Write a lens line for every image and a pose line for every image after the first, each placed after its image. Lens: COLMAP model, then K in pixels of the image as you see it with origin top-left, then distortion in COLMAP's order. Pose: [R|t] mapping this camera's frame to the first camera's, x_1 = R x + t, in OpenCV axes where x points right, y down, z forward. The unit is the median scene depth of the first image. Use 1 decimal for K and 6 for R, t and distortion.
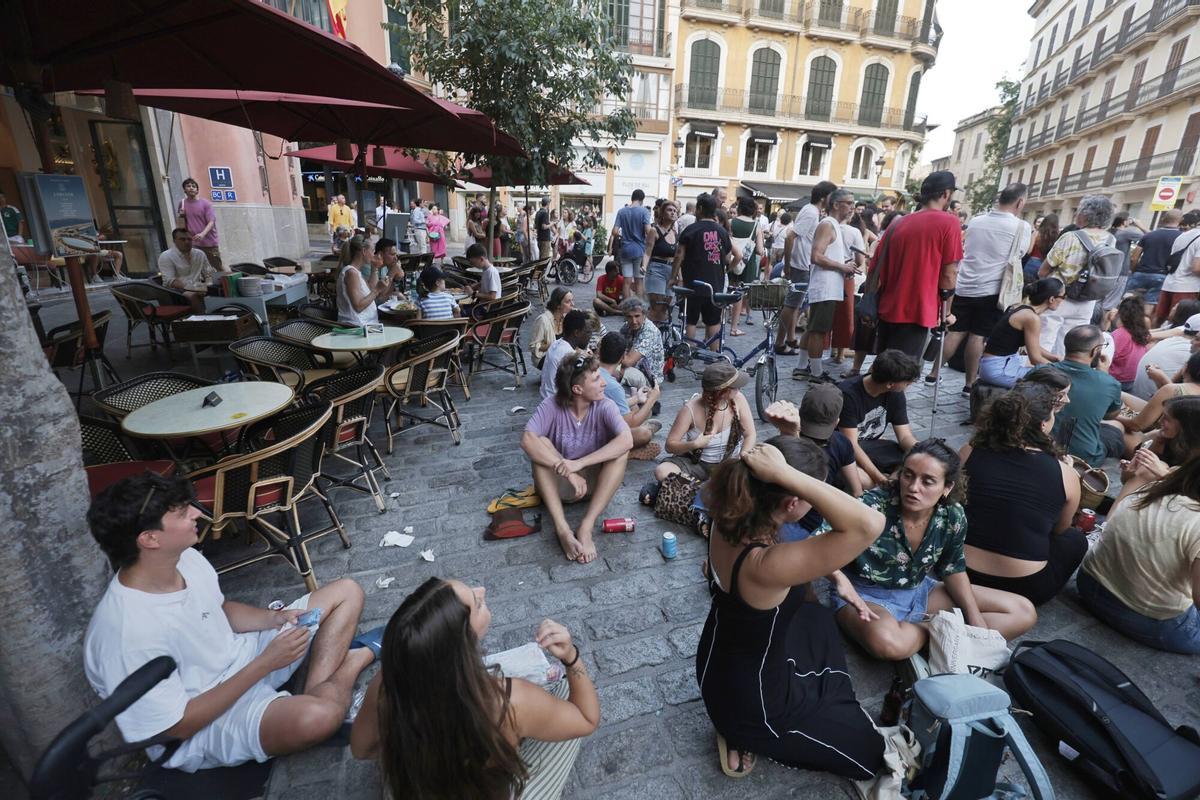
lens RADIAL K [[546.7, 0, 603.4], [0, 546.7, 399.5], [0, 0, 1]] dist [-0.038971, 0.008921]
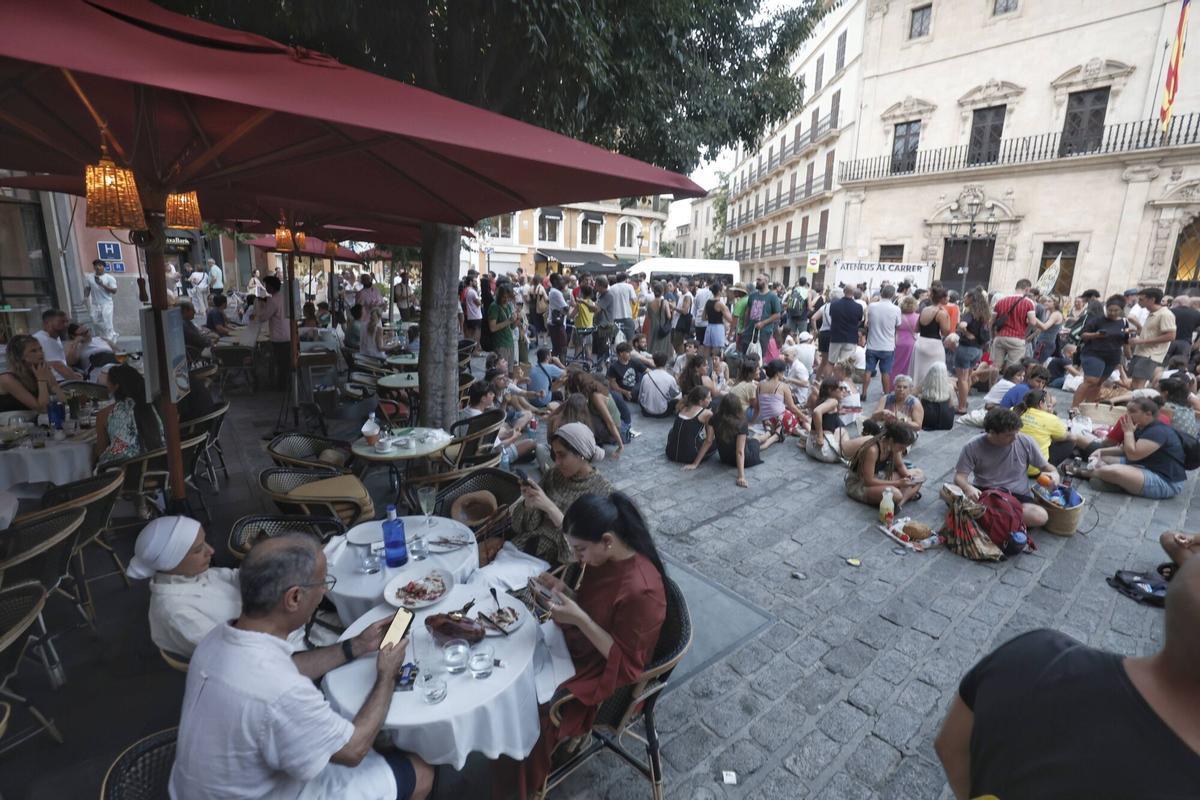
lens RADIAL K [[546.7, 0, 603.4], [0, 546.7, 399.5], [0, 0, 1]] dist [-0.038971, 0.008921]
pose [[0.927053, -0.082365, 0.365771, -0.112130], [0.116421, 0.990586, -0.072011, 0.050212], [-0.356396, 0.109341, 0.927915, -0.202931]]
